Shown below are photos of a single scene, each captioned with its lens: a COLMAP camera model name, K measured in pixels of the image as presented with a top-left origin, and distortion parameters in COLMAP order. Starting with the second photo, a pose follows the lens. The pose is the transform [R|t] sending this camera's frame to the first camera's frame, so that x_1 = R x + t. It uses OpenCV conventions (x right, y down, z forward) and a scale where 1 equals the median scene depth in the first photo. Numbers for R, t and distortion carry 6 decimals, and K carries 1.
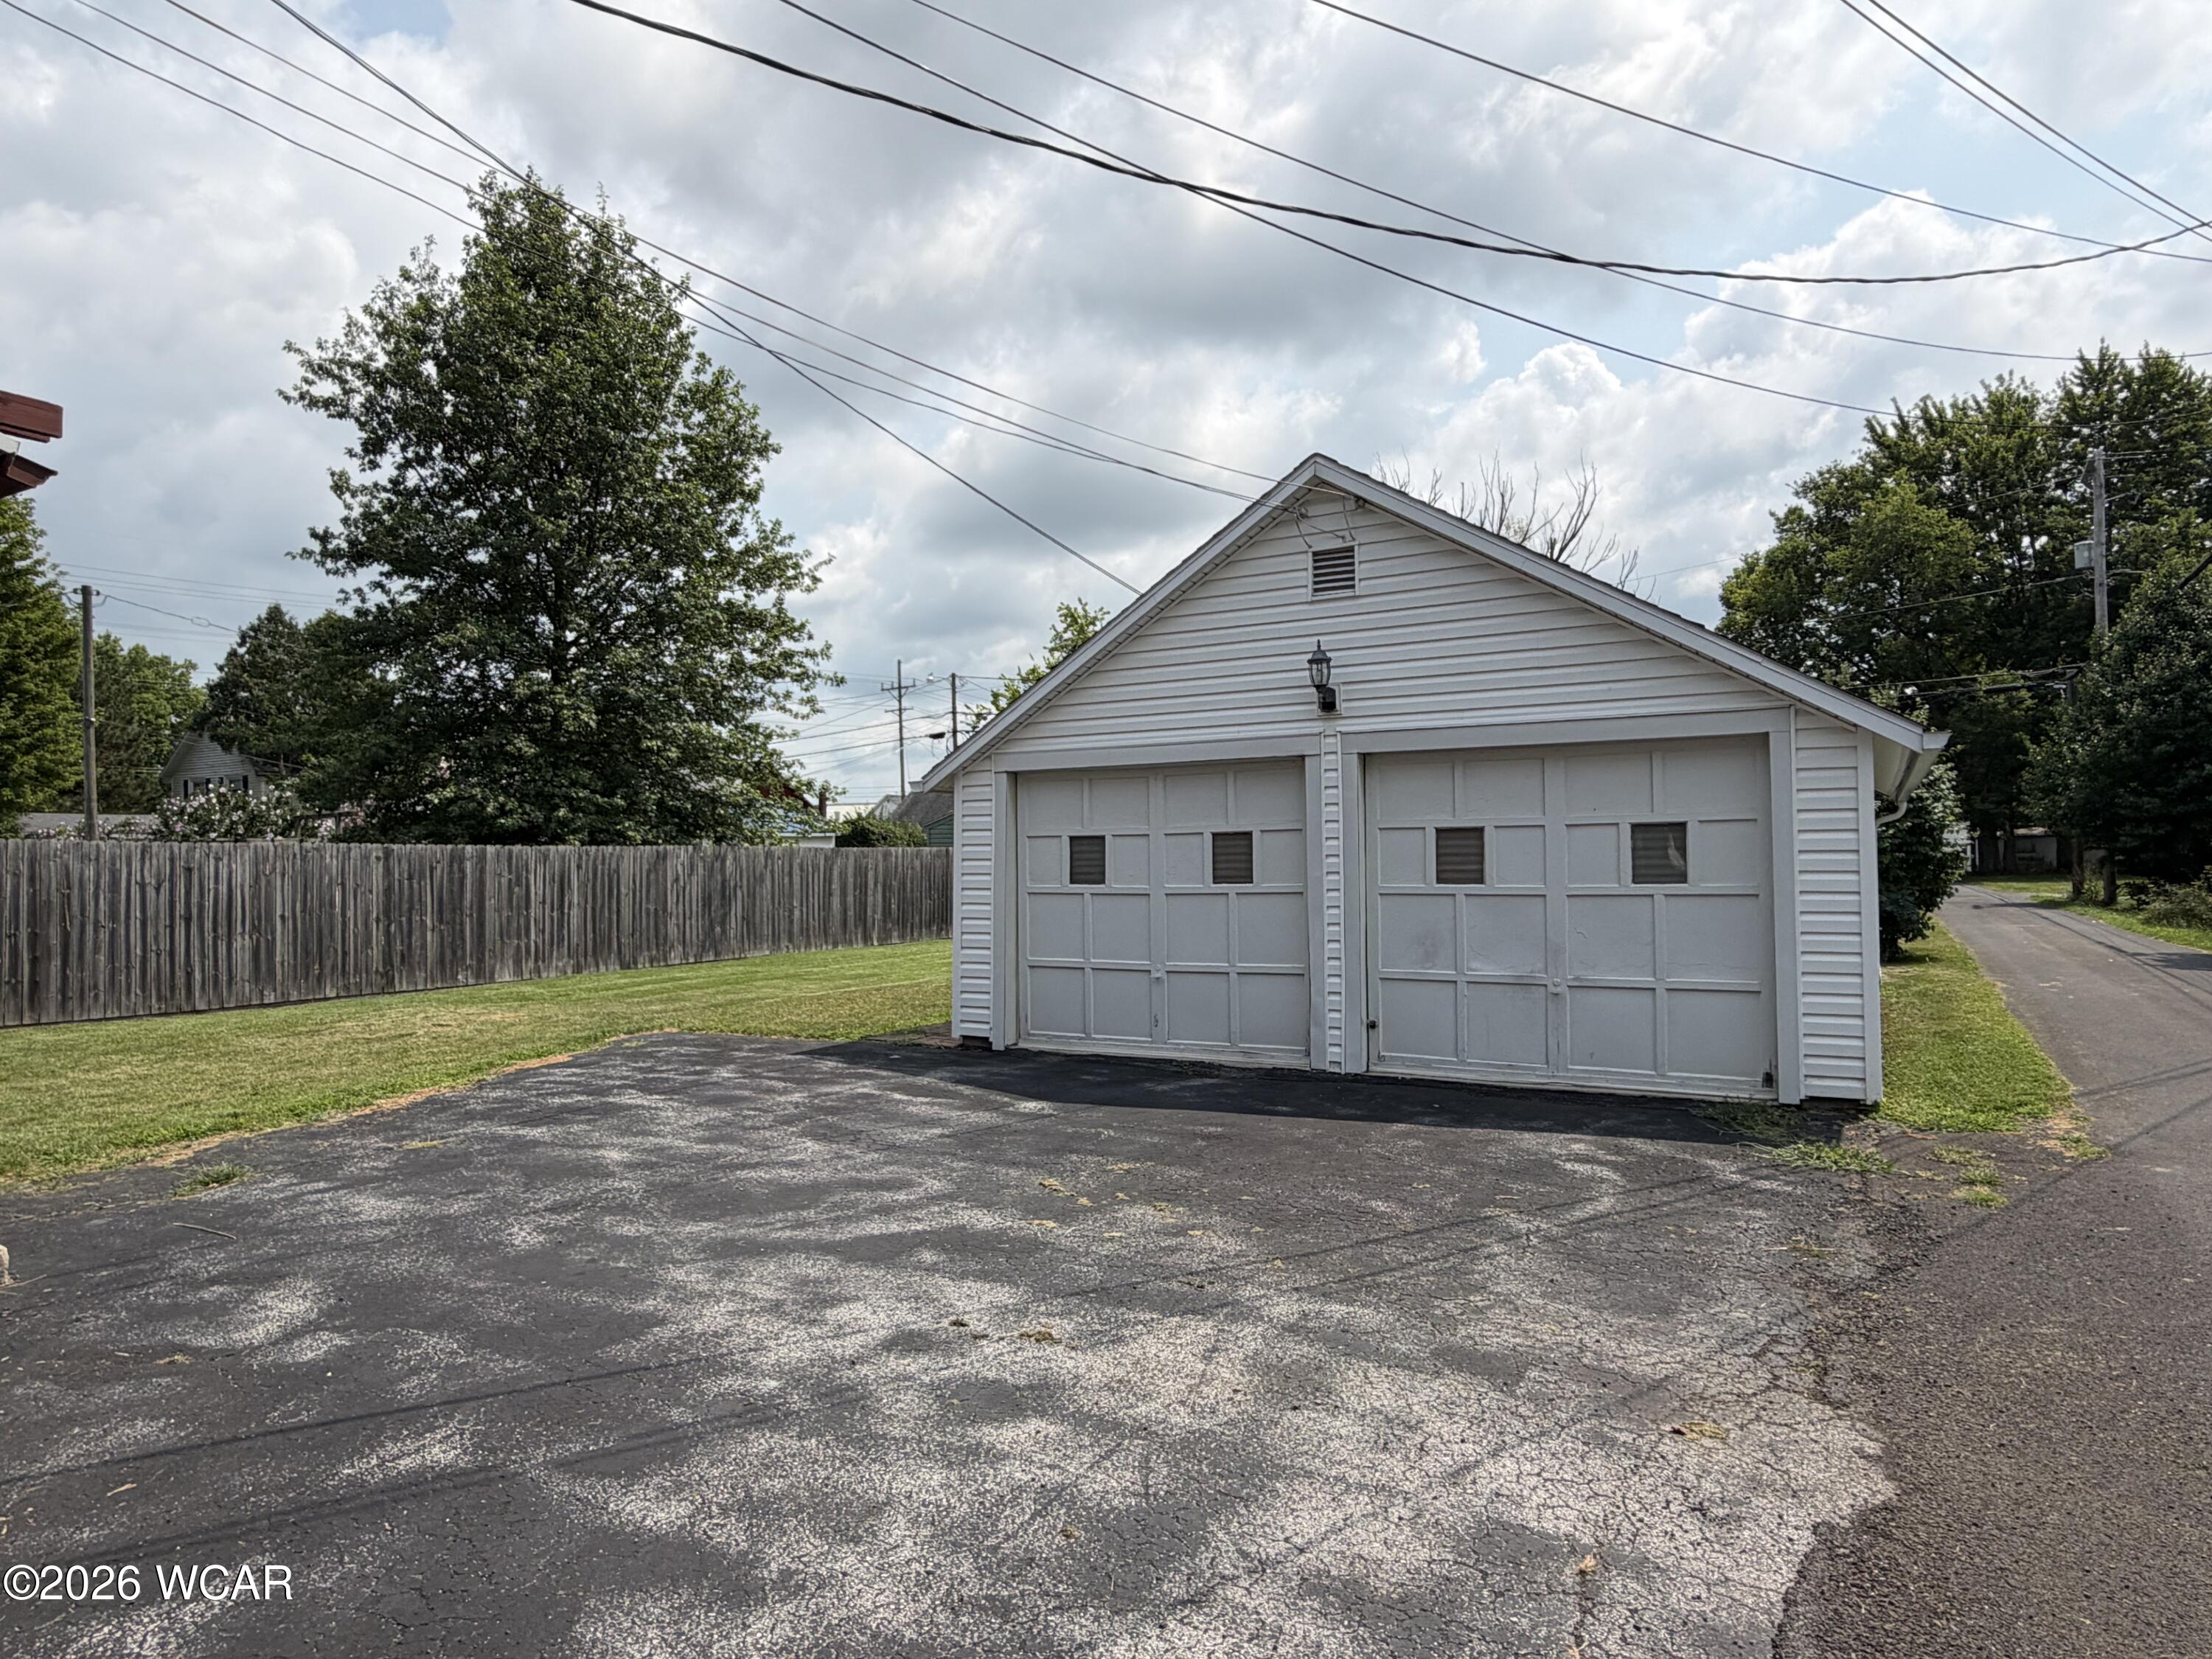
lens RADIAL K [[1301.6, 0, 1106.0], [0, 1301.6, 829.5], [0, 0, 1]] dist [0.004142, 0.002874]
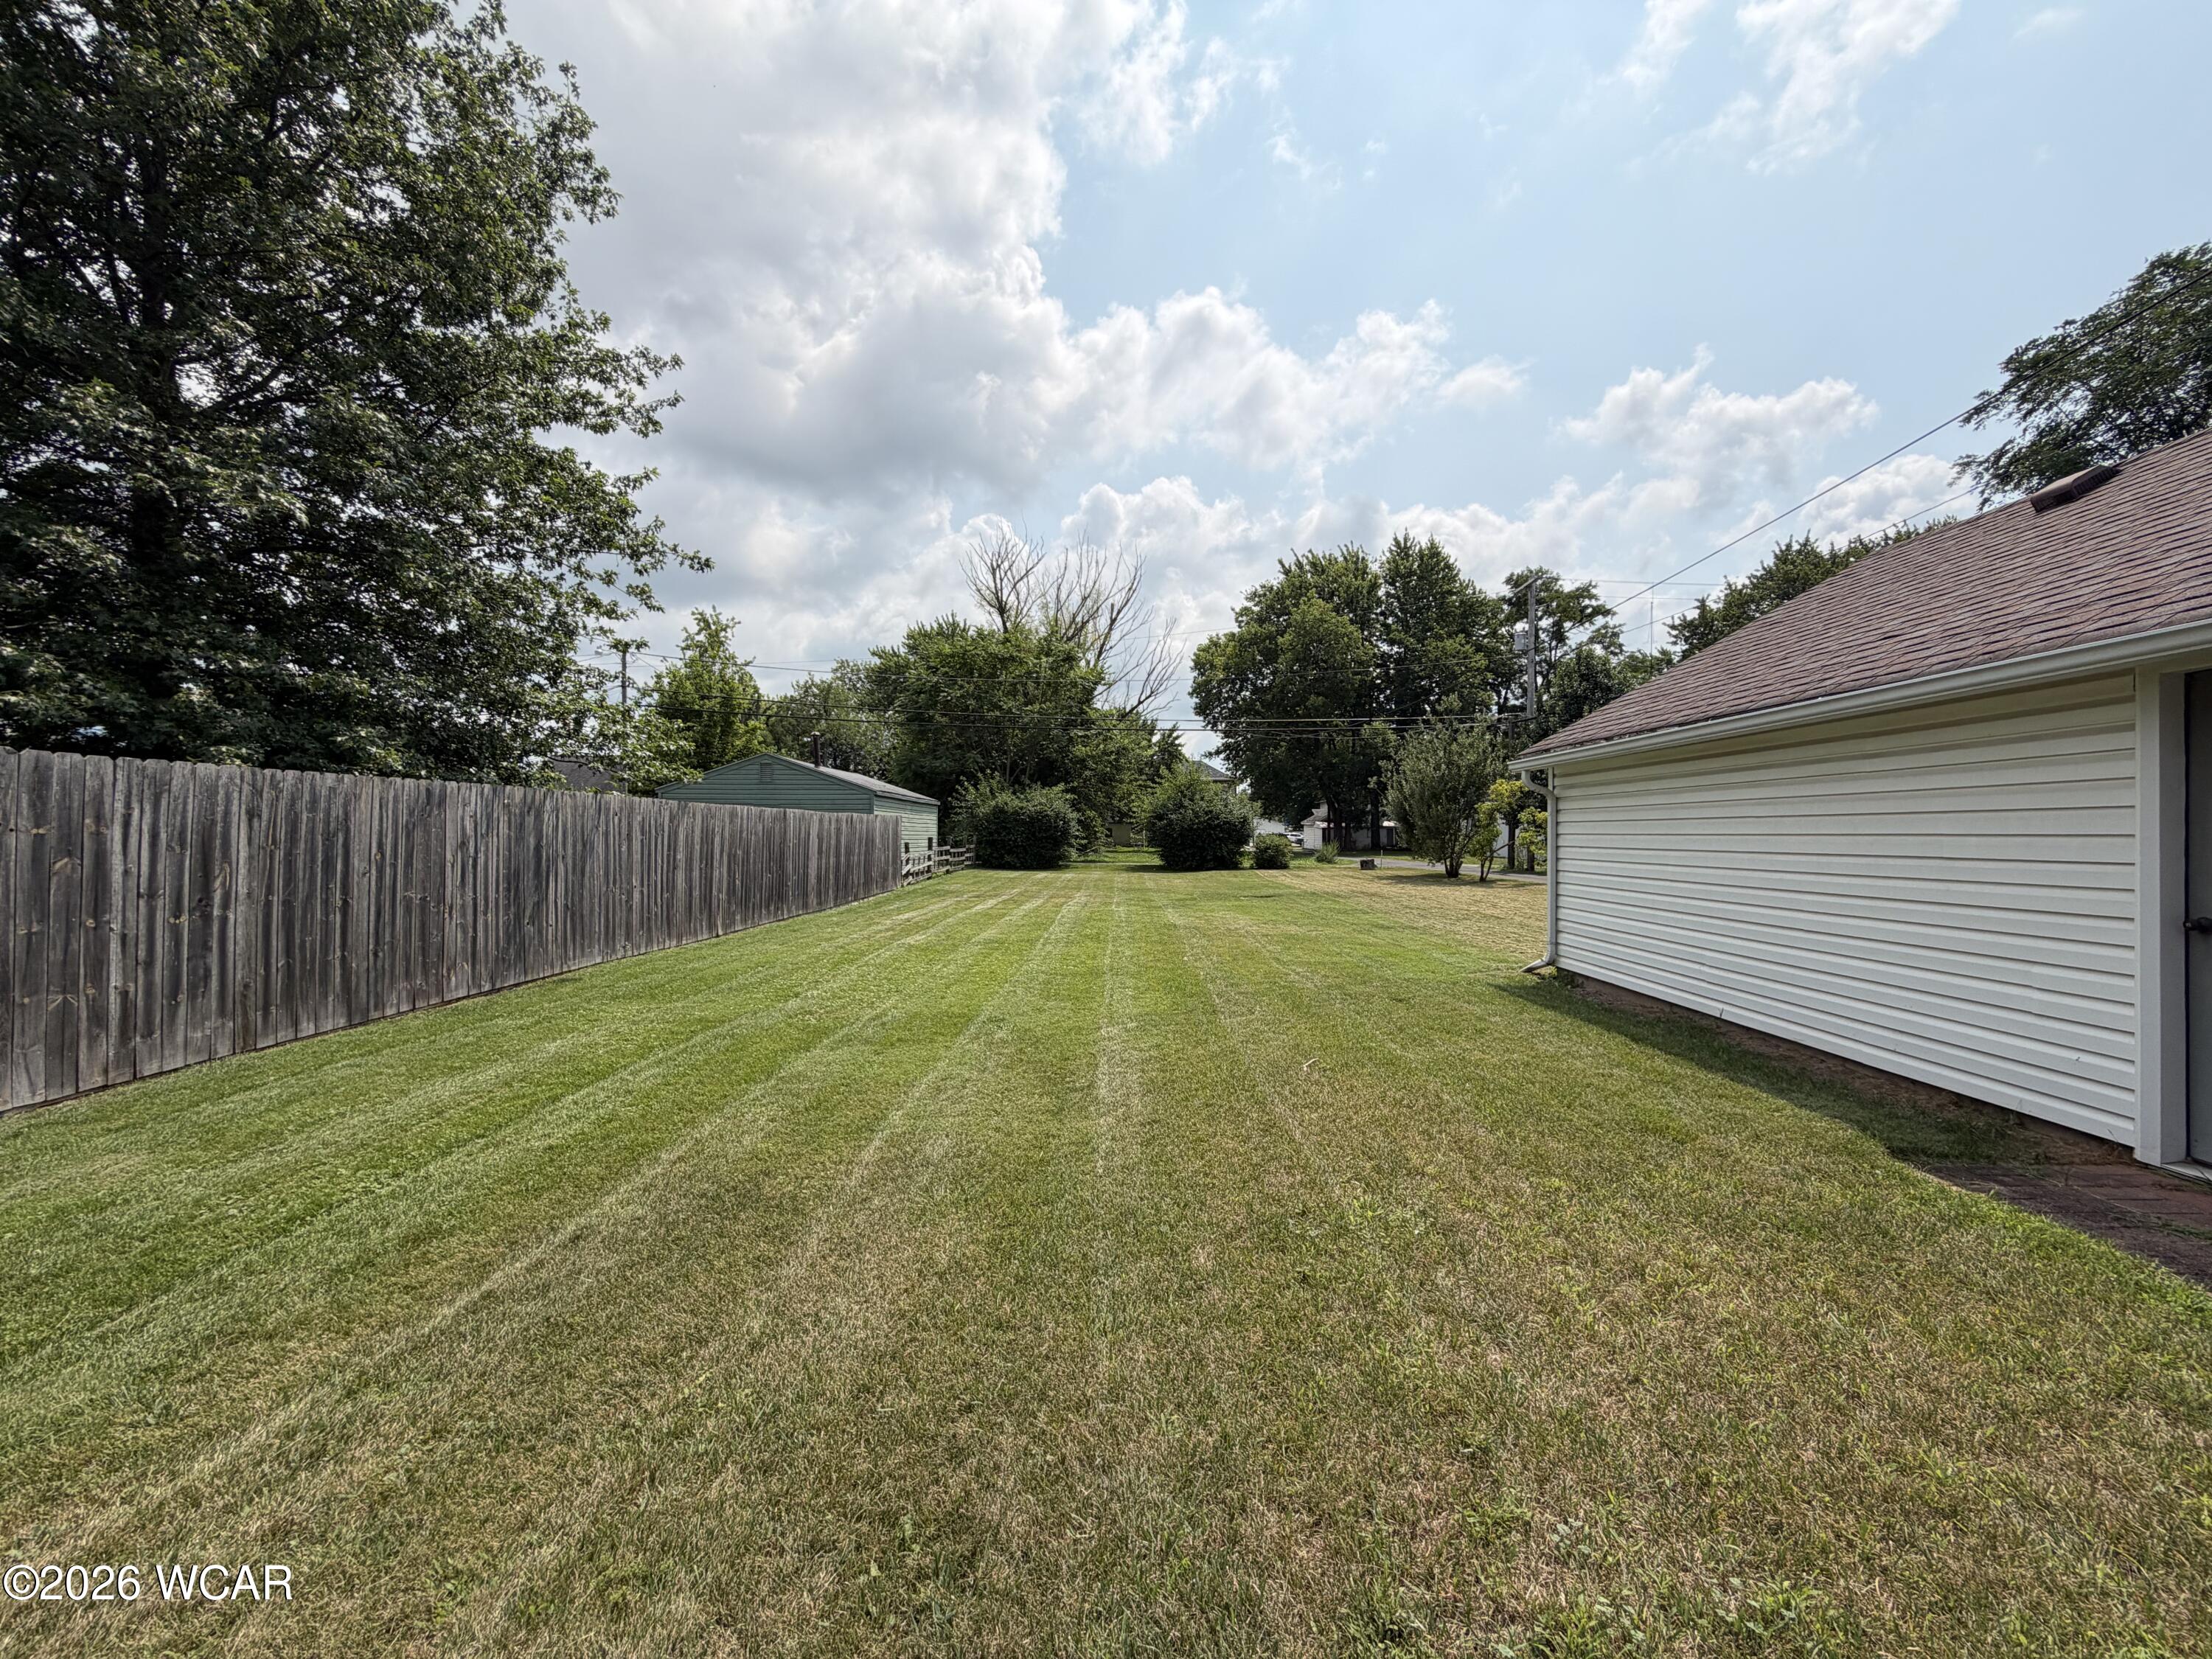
lens RADIAL K [[886.4, 0, 1106.0], [0, 886.4, 829.5], [0, 0, 1]] dist [-0.000126, -0.000070]
pose [[0.894016, 0.024125, 0.447384, -0.234457], [-0.031784, 0.999448, 0.009621, 0.018558], [-0.446905, -0.022821, 0.894290, 0.500424]]
